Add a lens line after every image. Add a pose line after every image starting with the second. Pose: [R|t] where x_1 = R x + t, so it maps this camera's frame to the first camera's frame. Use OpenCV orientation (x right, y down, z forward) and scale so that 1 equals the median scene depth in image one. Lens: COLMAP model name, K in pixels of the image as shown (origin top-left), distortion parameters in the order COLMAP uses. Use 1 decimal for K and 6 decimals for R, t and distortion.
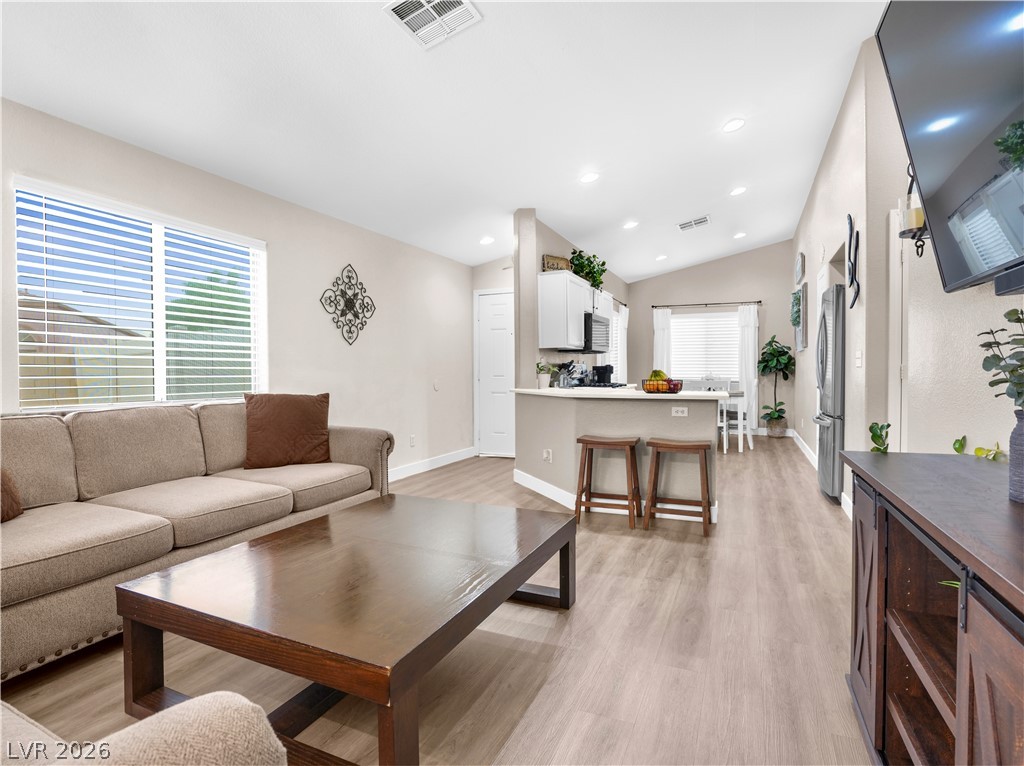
lens RADIAL K [[524.1, 0, 525.7], [0, 524.1, 388.0], [0, 0, 1]] dist [-0.045535, 0.014371]
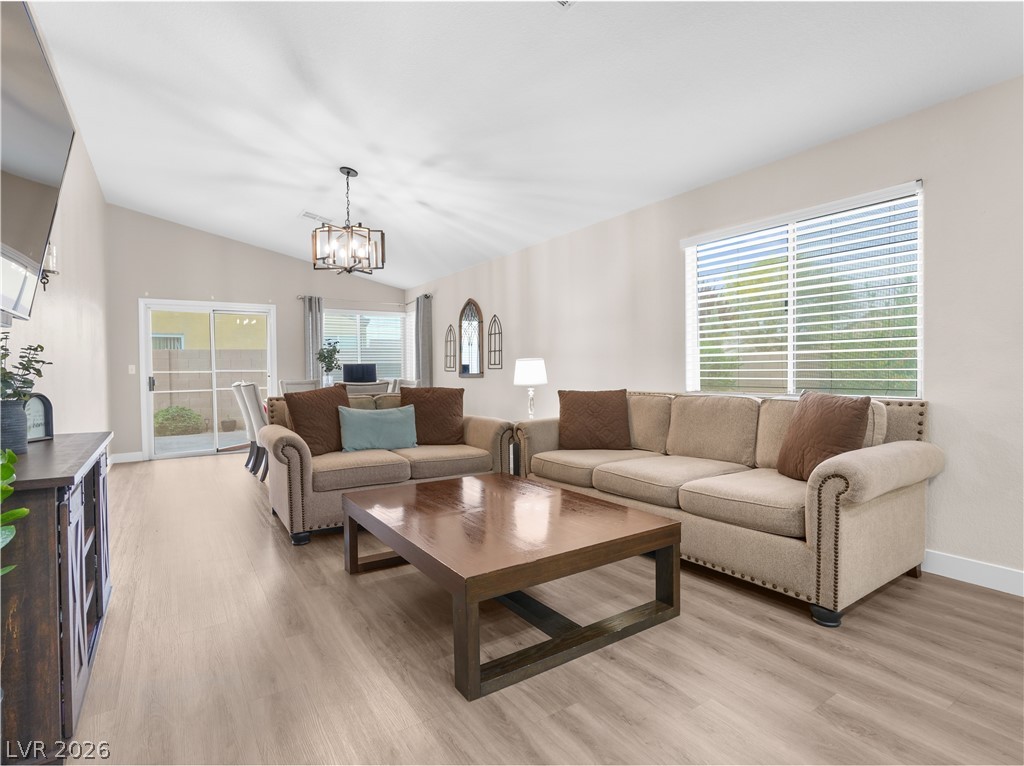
lens RADIAL K [[524.1, 0, 506.0], [0, 524.1, 376.6], [0, 0, 1]] dist [-0.045535, 0.014371]
pose [[-0.557811, 0.024448, -0.829608, 0.244855], [-0.005297, 0.999441, 0.033015, -0.019252], [0.829951, 0.022810, -0.557370, 0.552881]]
